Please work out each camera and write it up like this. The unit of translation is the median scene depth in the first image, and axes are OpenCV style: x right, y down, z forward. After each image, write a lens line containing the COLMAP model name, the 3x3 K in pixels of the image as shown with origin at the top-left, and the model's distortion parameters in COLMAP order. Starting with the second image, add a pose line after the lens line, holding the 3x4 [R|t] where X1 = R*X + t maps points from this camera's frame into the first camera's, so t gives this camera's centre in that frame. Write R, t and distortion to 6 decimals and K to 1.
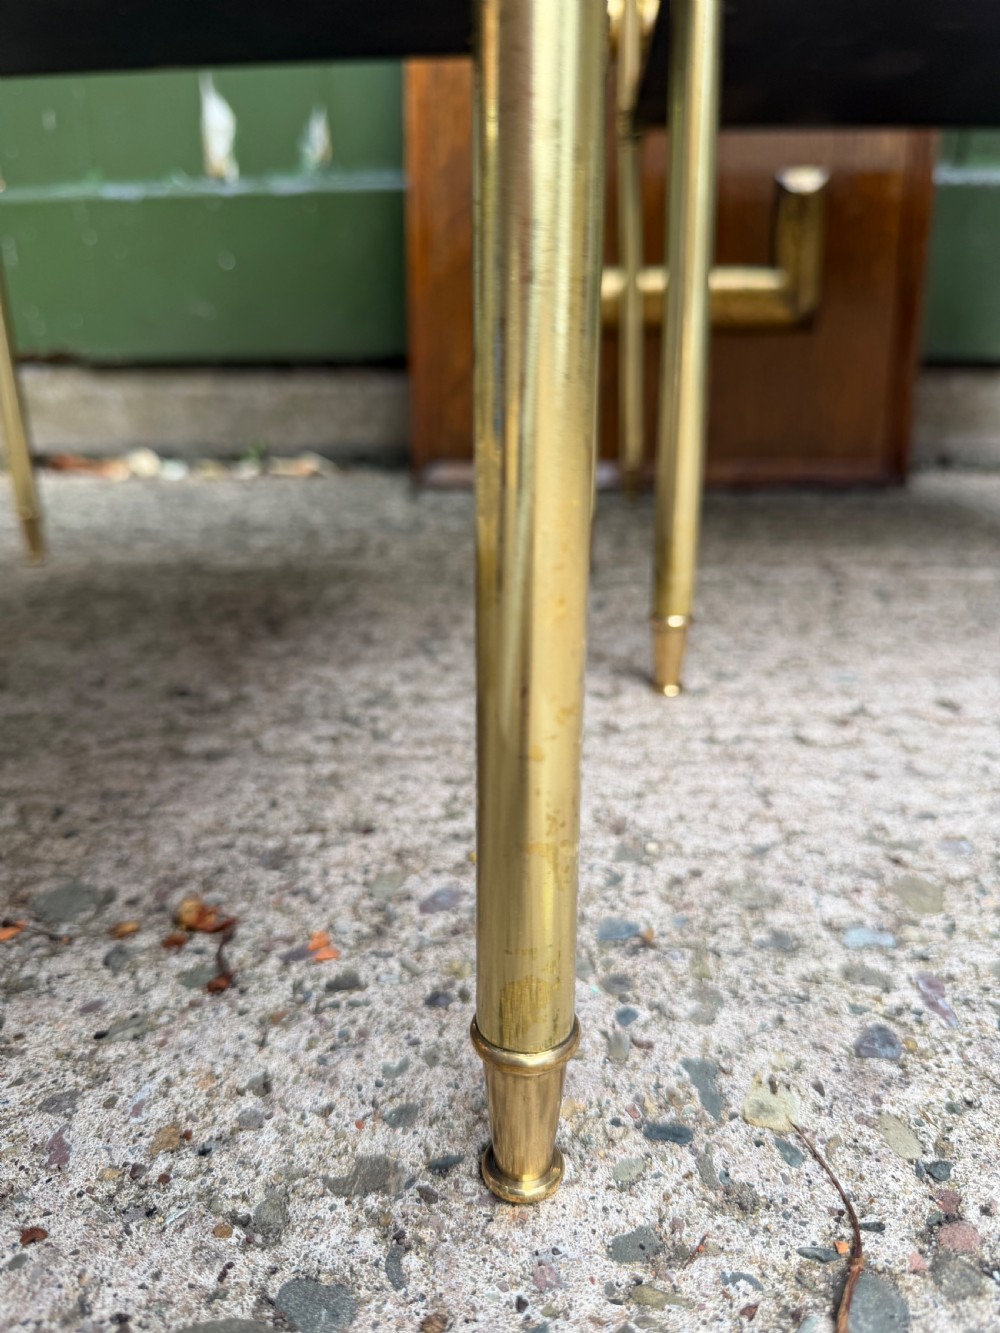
lens RADIAL K [[1009.4, 0, 497.5], [0, 1009.4, 664.7], [0, 0, 1]] dist [0.000006, -0.053398]
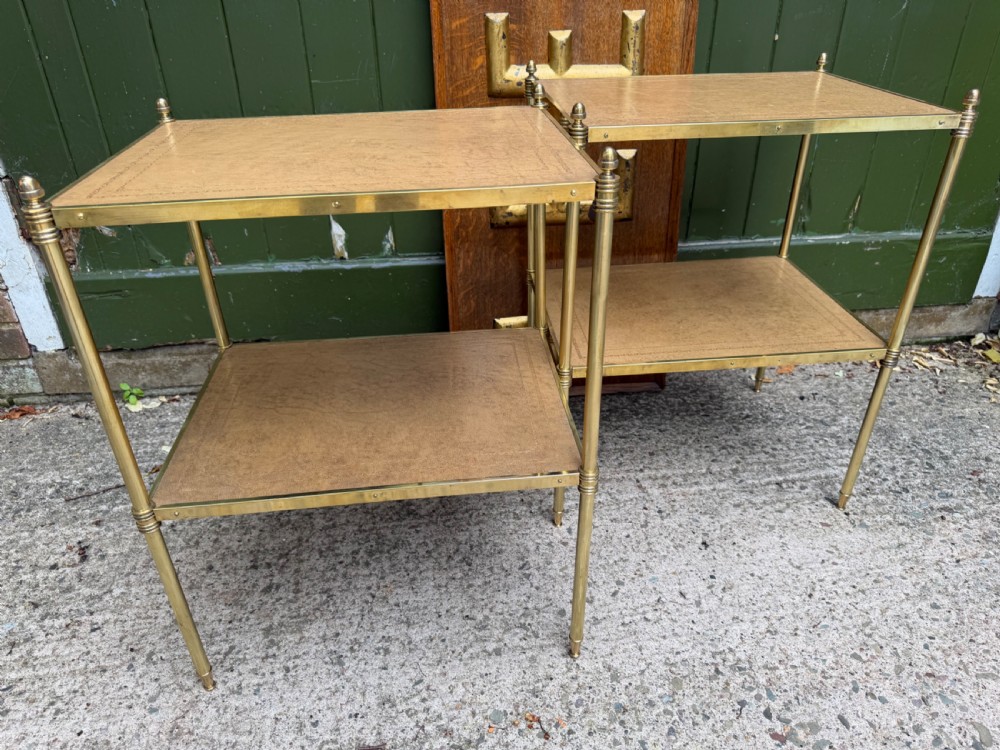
lens RADIAL K [[722.9, 0, 498.0], [0, 722.9, 379.9], [0, 0, 1]] dist [0.012008, -0.025462]
pose [[0.981865, -0.104689, 0.158056, -0.853993], [0.068496, 0.973283, 0.219156, -2.115373], [-0.176777, -0.204355, 0.962803, -1.968517]]
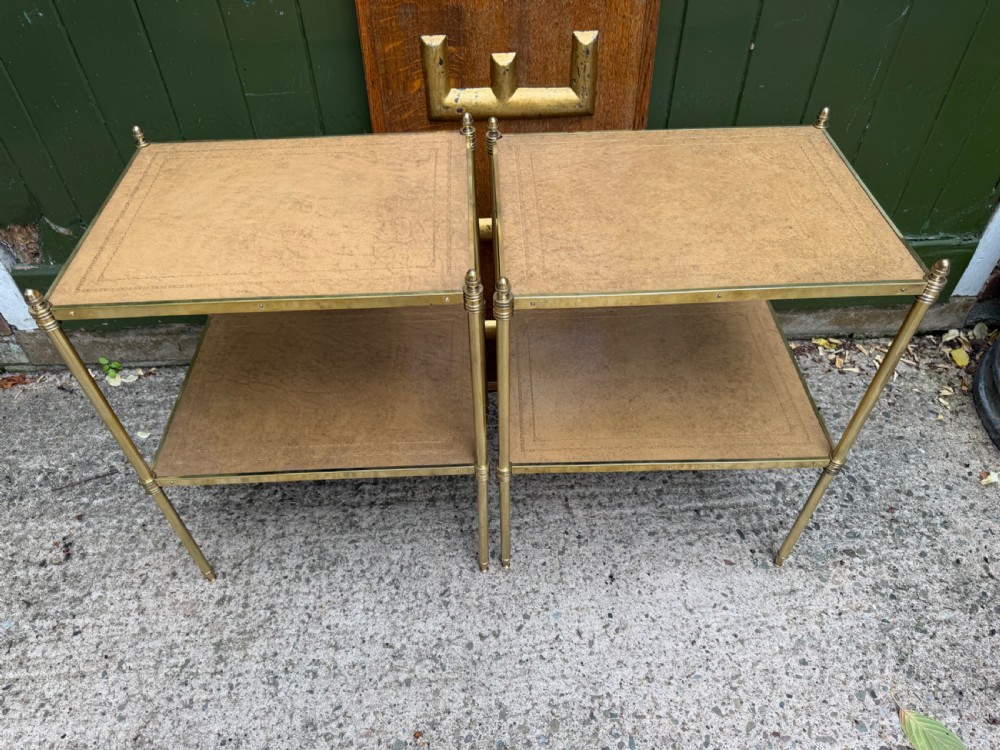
lens RADIAL K [[722.9, 0, 495.9], [0, 722.9, 375.7], [0, 0, 1]] dist [0.012008, -0.025462]
pose [[0.992487, -0.097498, 0.073920, -0.005998], [0.052521, 0.885154, 0.462325, -3.599057], [-0.110507, -0.454969, 0.883624, -1.727362]]
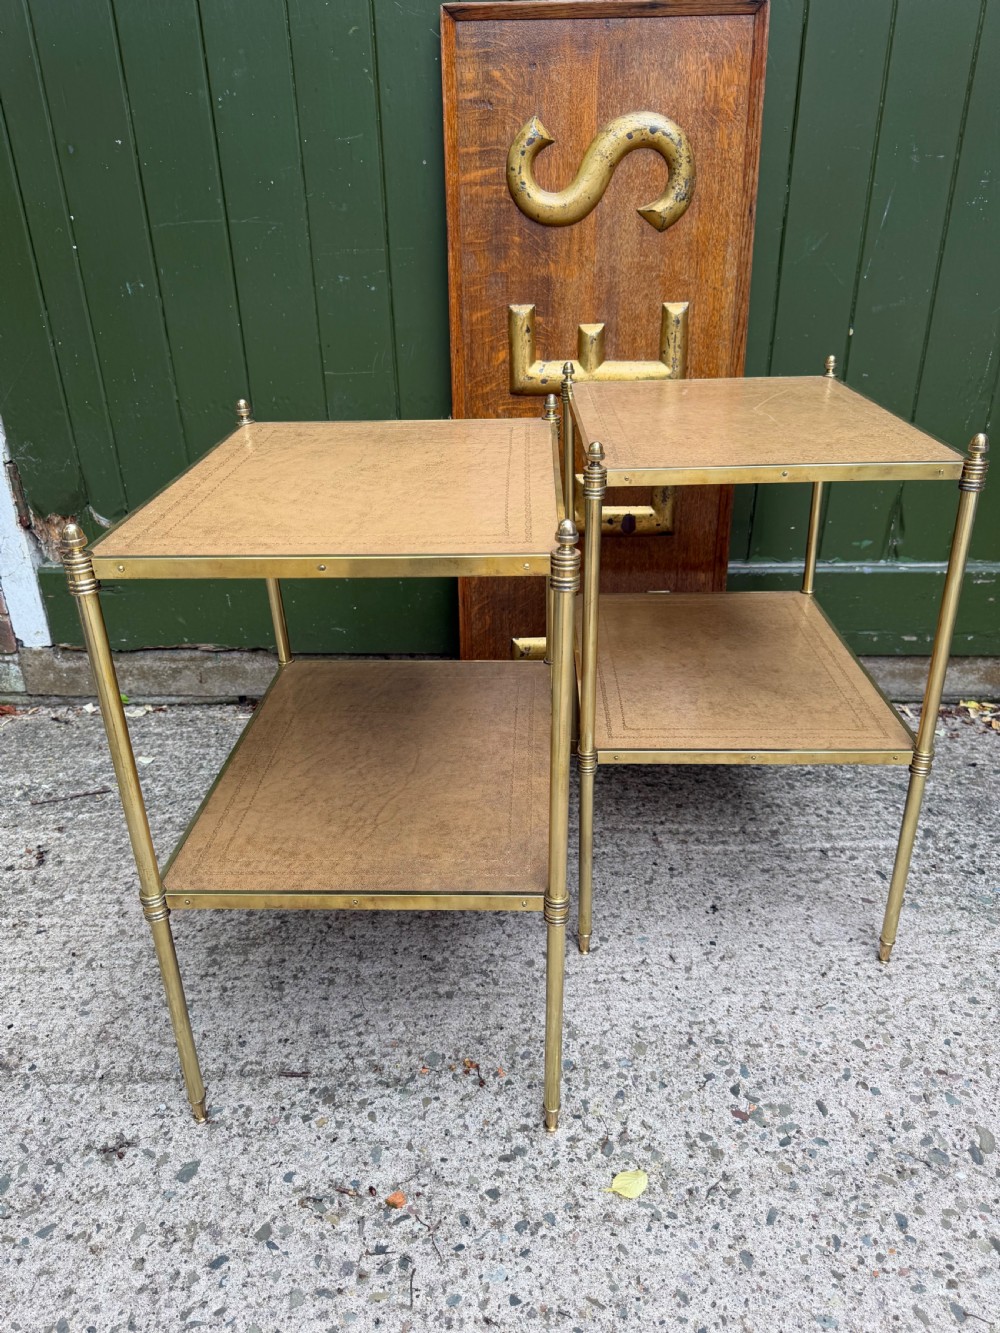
lens RADIAL K [[963.6, 0, 495.6], [0, 963.6, 666.9], [0, 0, 1]] dist [0.012008, -0.025462]
pose [[0.998900, -0.032498, 0.033804, -0.284122], [0.027577, 0.990181, 0.137043, -2.058701], [-0.037926, -0.135960, 0.989988, -2.942734]]
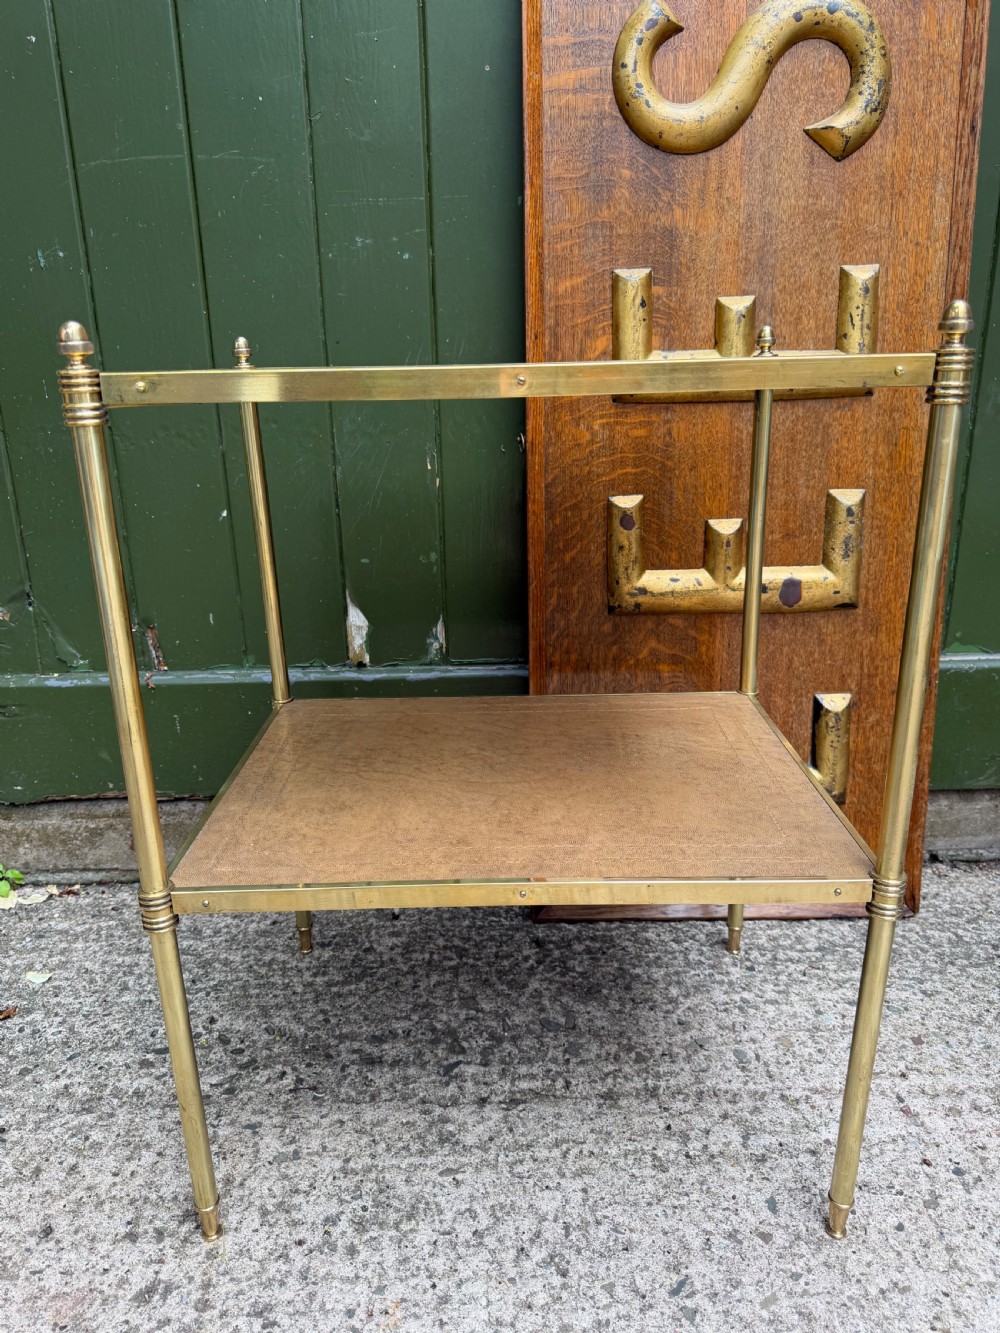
lens RADIAL K [[963.6, 0, 488.1], [0, 963.6, 670.1], [0, 0, 1]] dist [0.012008, -0.025462]
pose [[0.996123, -0.041937, 0.077331, -0.806947], [0.043028, 0.998996, -0.012499, -1.776817], [-0.076729, 0.015778, 0.996927, -0.717200]]
